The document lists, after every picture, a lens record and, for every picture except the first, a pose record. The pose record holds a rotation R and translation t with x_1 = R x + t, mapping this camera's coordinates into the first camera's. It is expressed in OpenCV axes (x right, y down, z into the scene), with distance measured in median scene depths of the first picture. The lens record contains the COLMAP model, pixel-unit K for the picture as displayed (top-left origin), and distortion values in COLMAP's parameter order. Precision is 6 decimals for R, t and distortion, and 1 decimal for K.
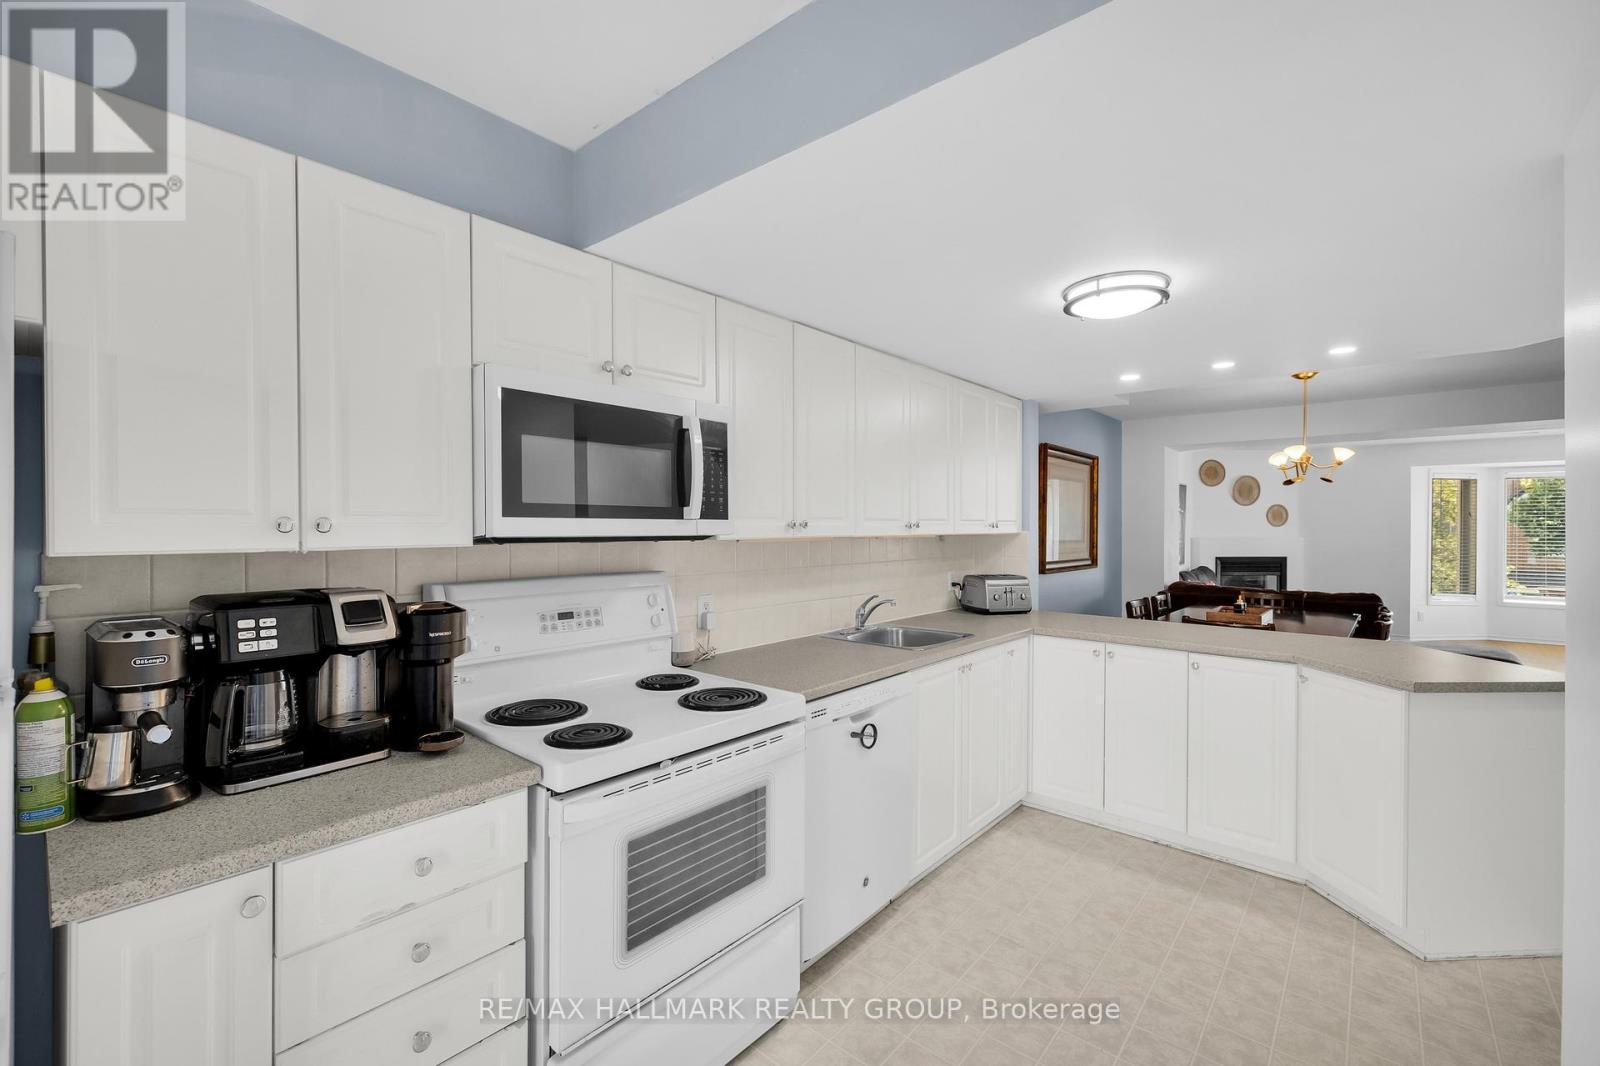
lens RADIAL K [[682.9, 0, 803.2], [0, 682.9, 525.1], [0, 0, 1]] dist [0.004914, -0.001218]
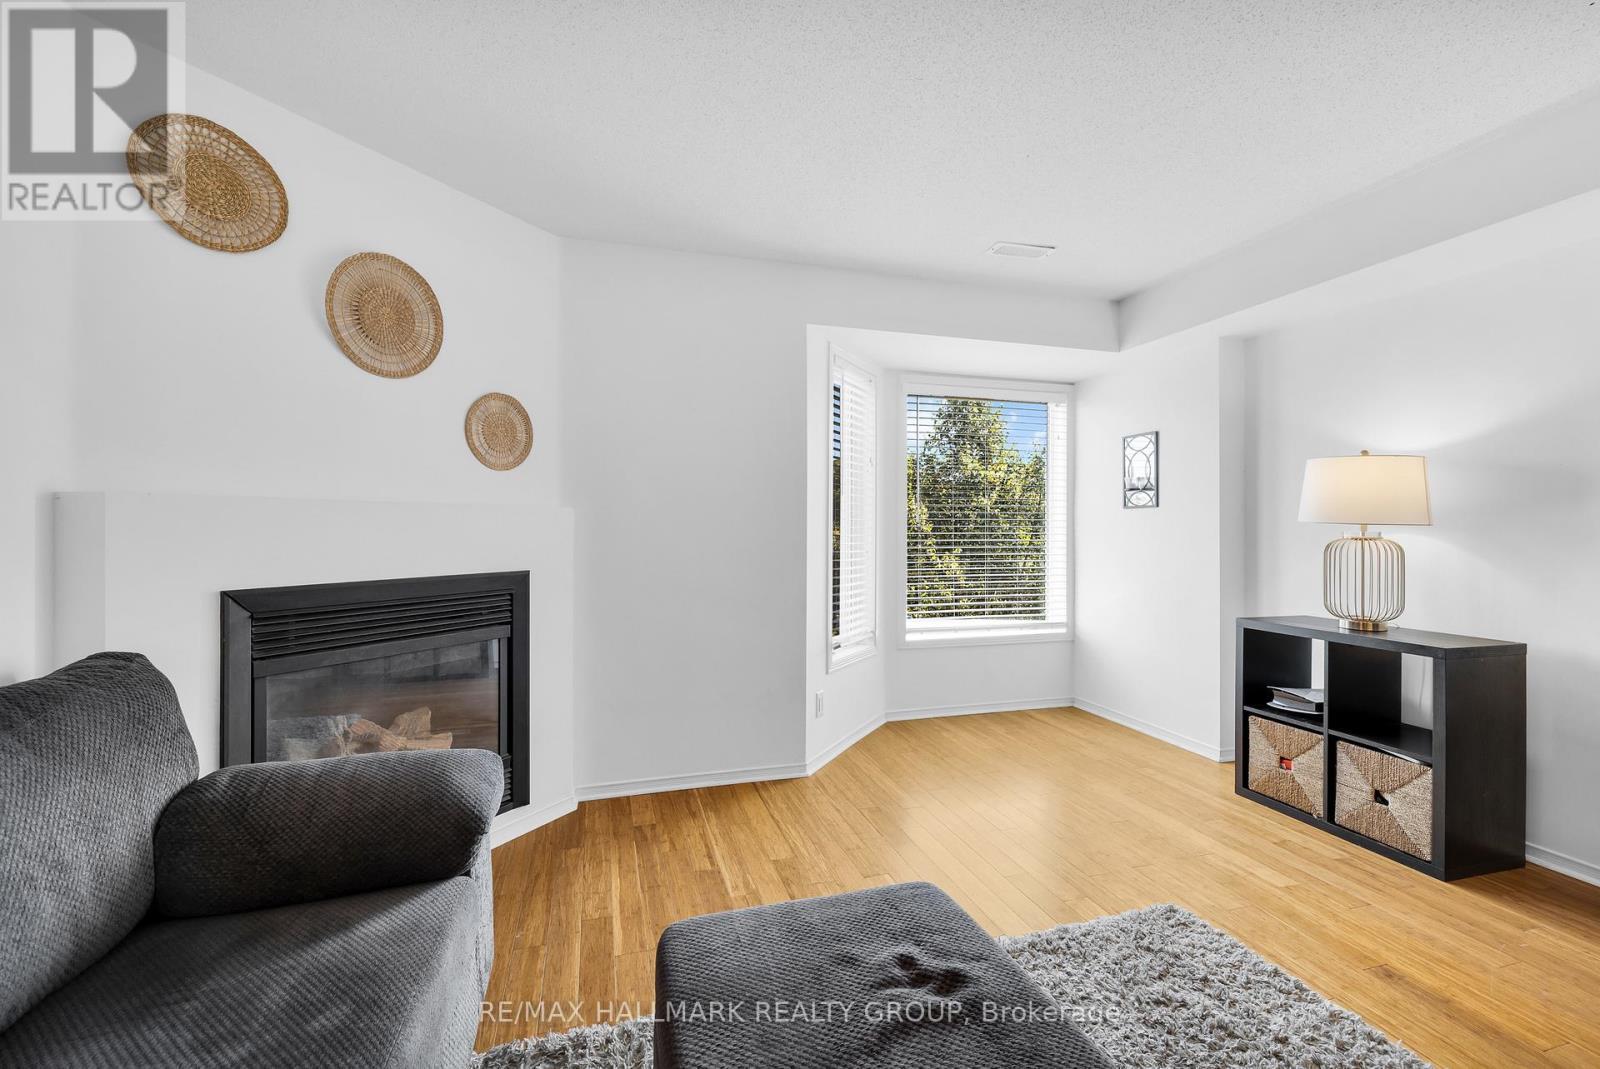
lens RADIAL K [[682.9, 0, 787.3], [0, 682.9, 528.0], [0, 0, 1]] dist [0.004914, -0.001218]
pose [[0.555222, -0.001362, 0.831701, 1.853520], [0.000369, 0.999999, 0.001392, 0.097305], [-0.831702, -0.000466, 0.555222, 2.629634]]
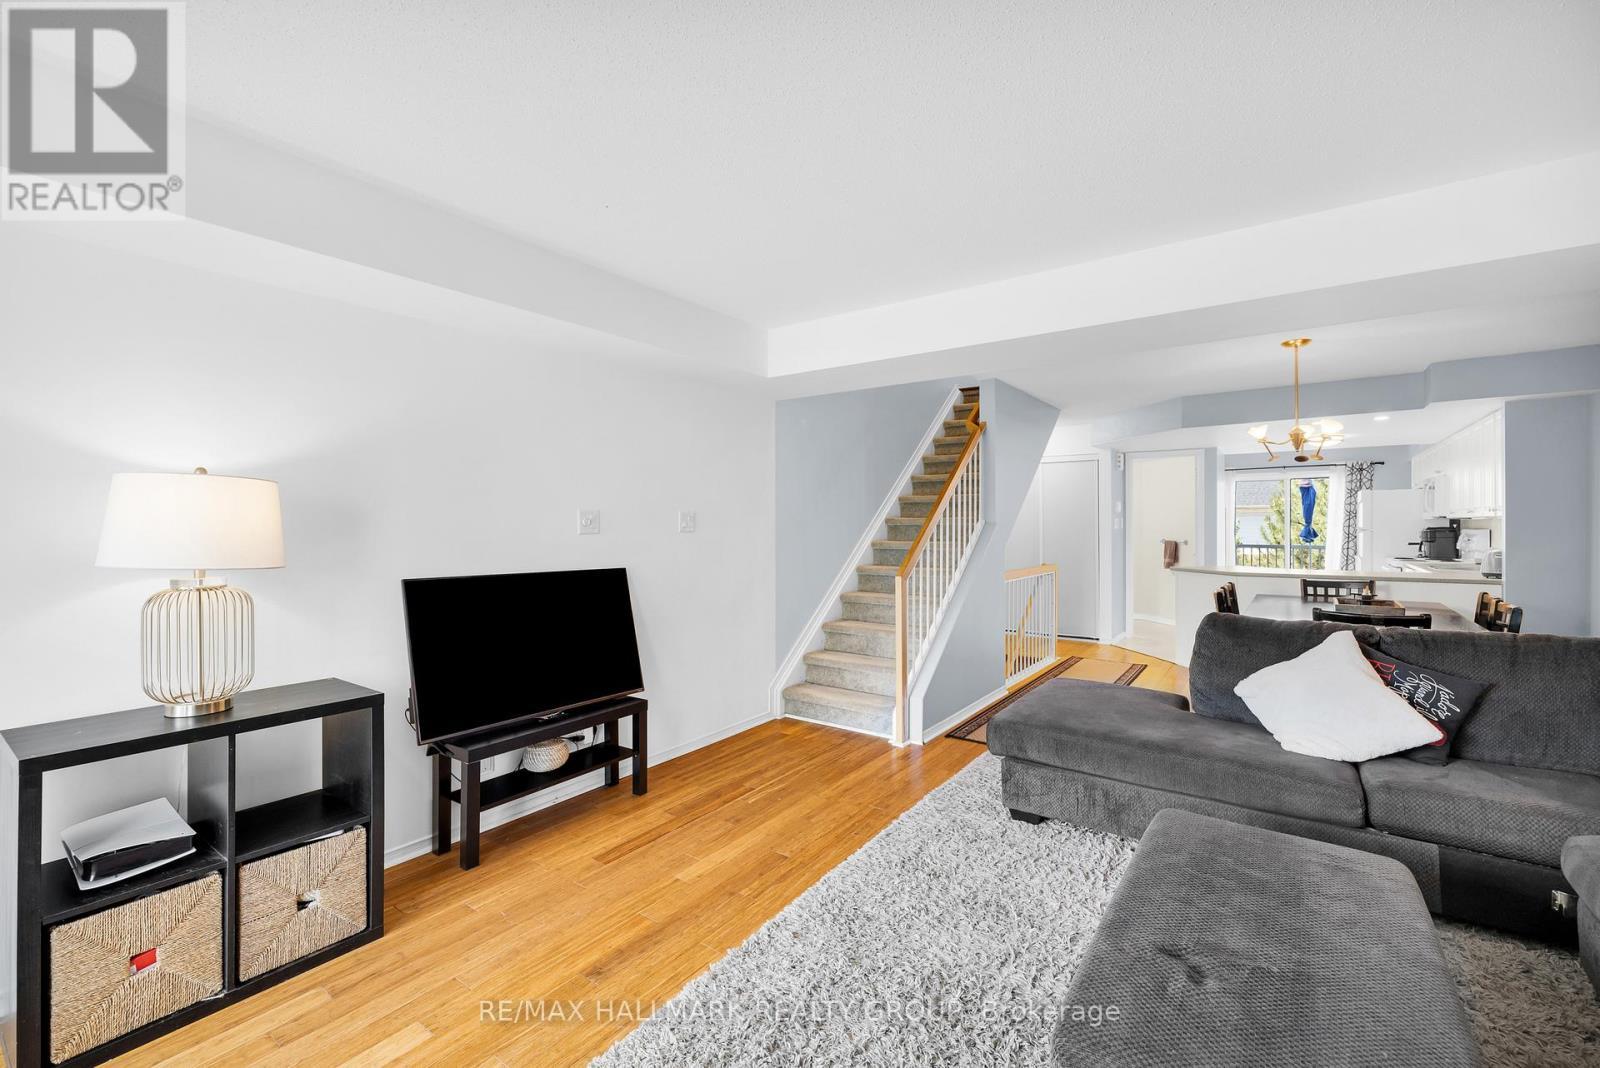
lens RADIAL K [[682.9, 0, 810.5], [0, 682.9, 525.9], [0, 0, 1]] dist [0.004914, -0.001218]
pose [[-0.995688, 0.000476, -0.092762, 2.612350], [0.000282, 0.999998, 0.002113, 0.043474], [0.092763, 0.002078, -0.995686, 3.313228]]
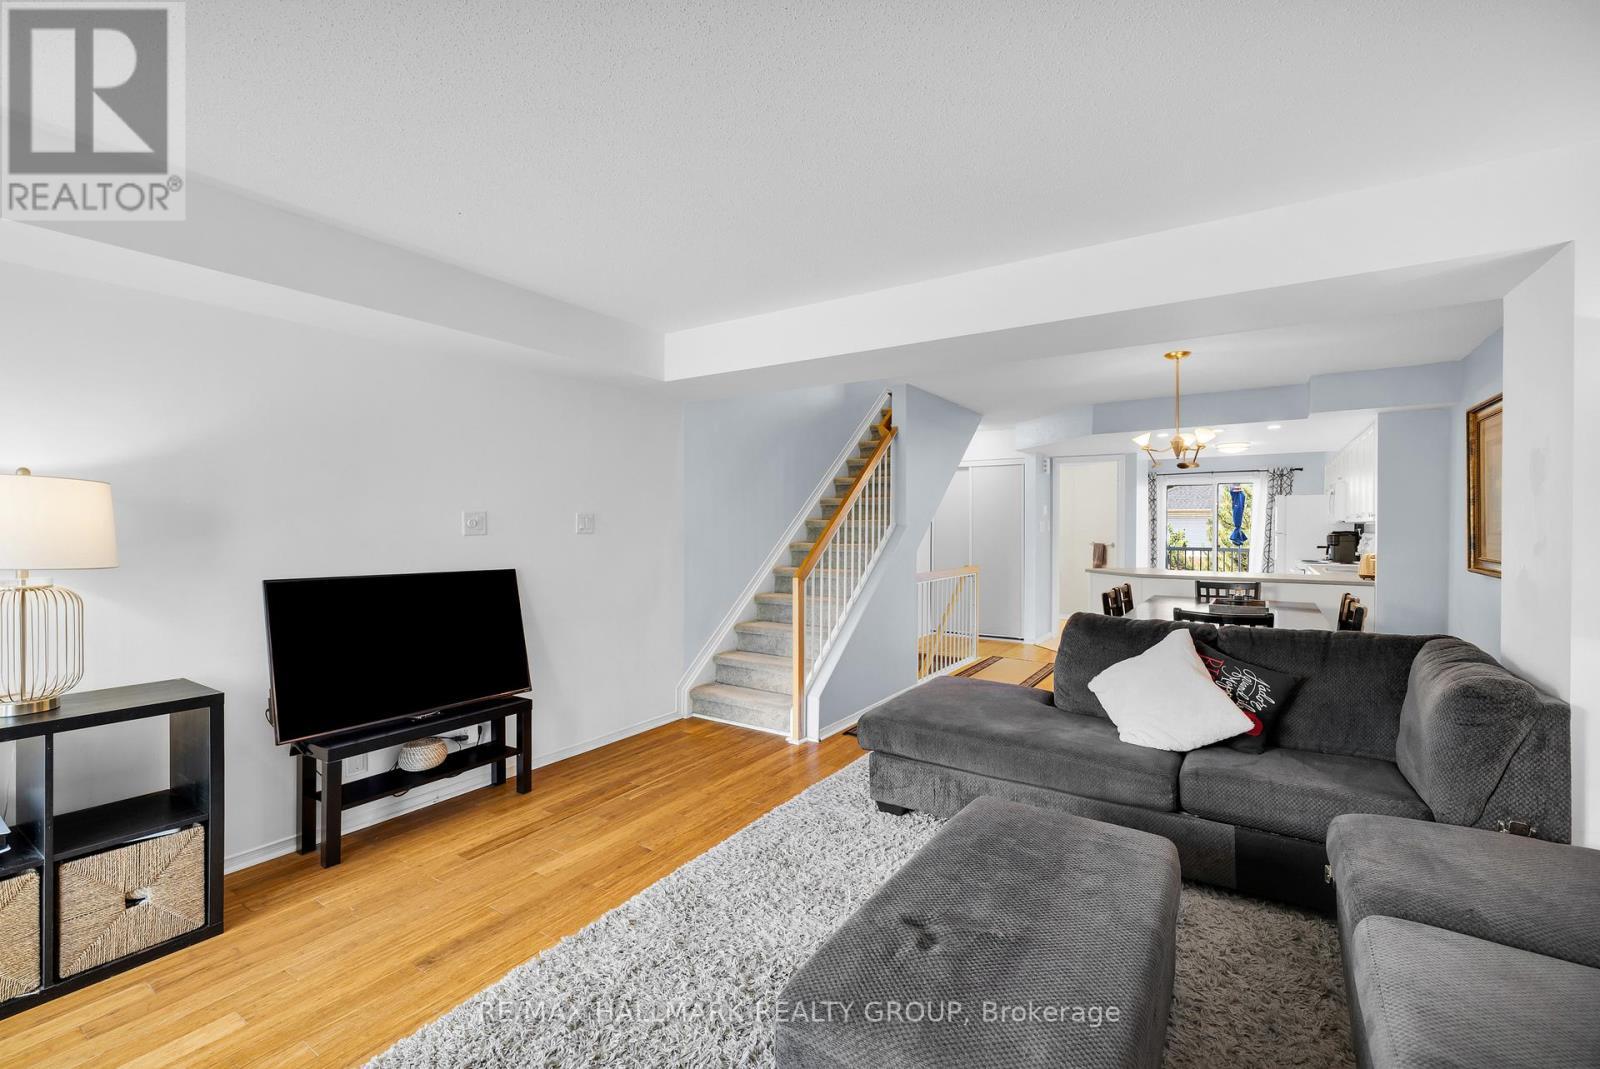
lens RADIAL K [[682.9, 0, 805.8], [0, 682.9, 532.6], [0, 0, 1]] dist [0.004914, -0.001218]
pose [[-0.990900, -0.002064, -0.134588, 2.454197], [-0.003230, 0.999959, 0.008446, 0.042745], [0.134565, 0.008804, -0.990866, 3.365484]]
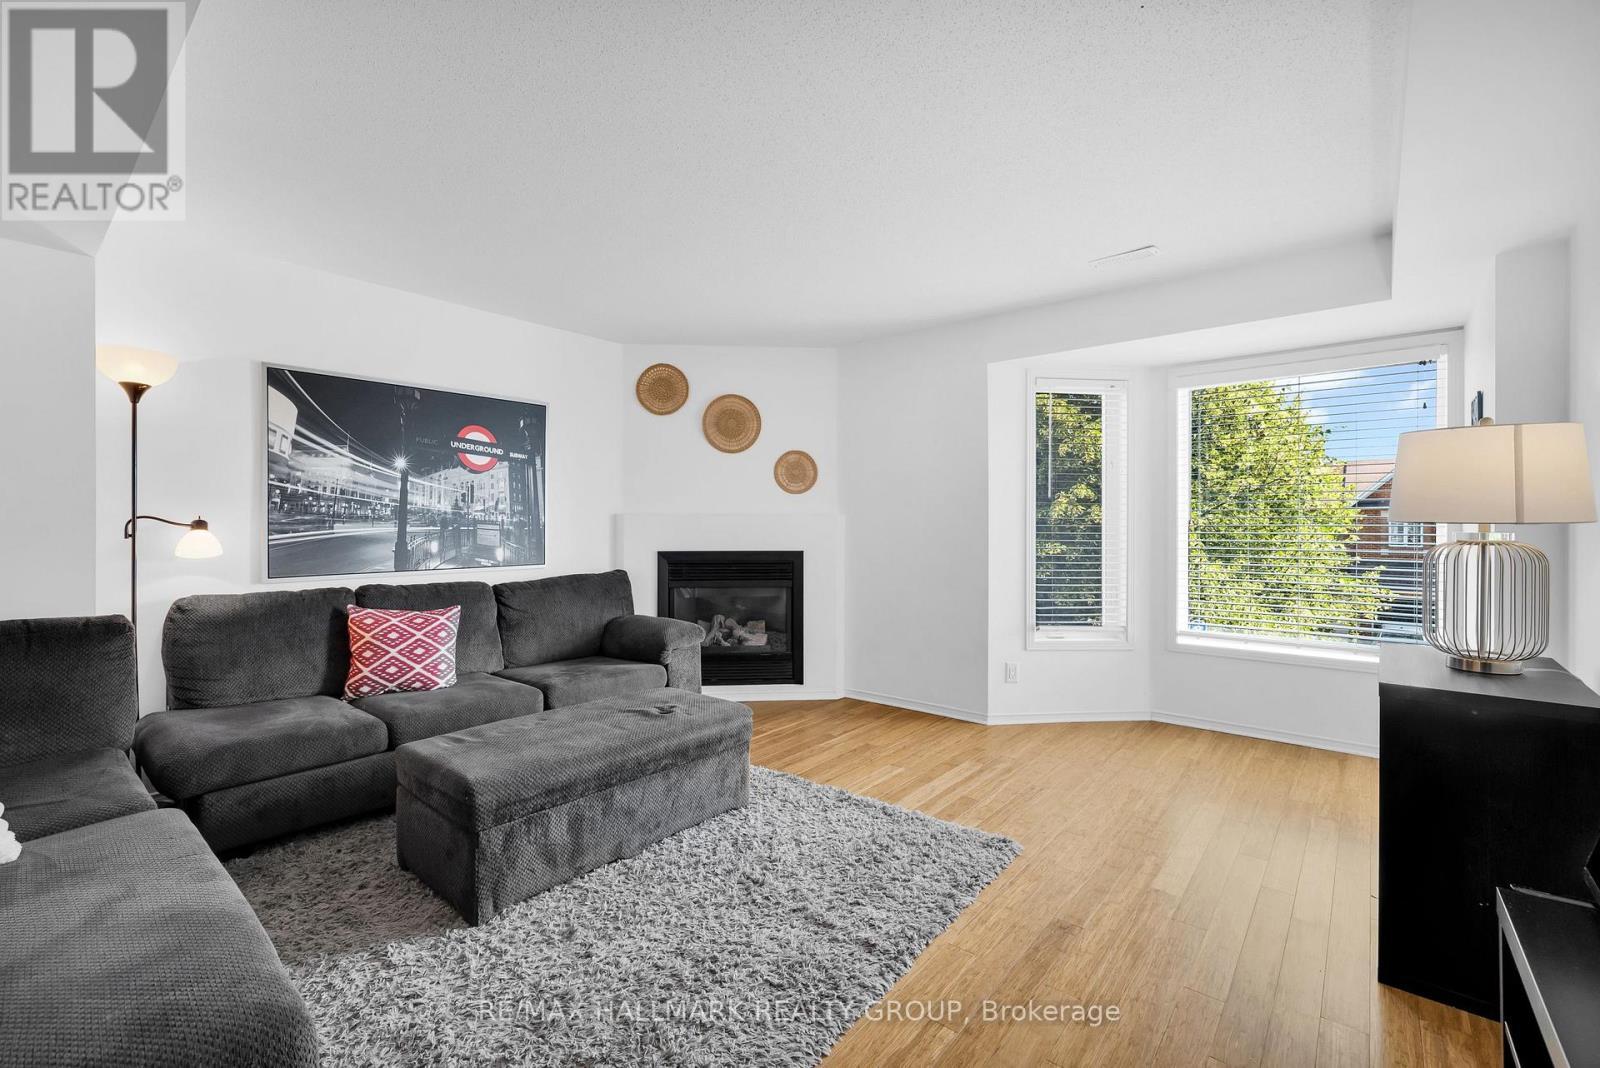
lens RADIAL K [[682.9, 0, 785.4], [0, 682.9, 529.4], [0, 0, 1]] dist [0.004914, -0.001218]
pose [[0.999949, -0.000952, -0.010024, 2.474449], [0.001011, 0.999982, 0.005893, 0.095706], [0.010018, -0.005903, 0.999932, 1.716574]]
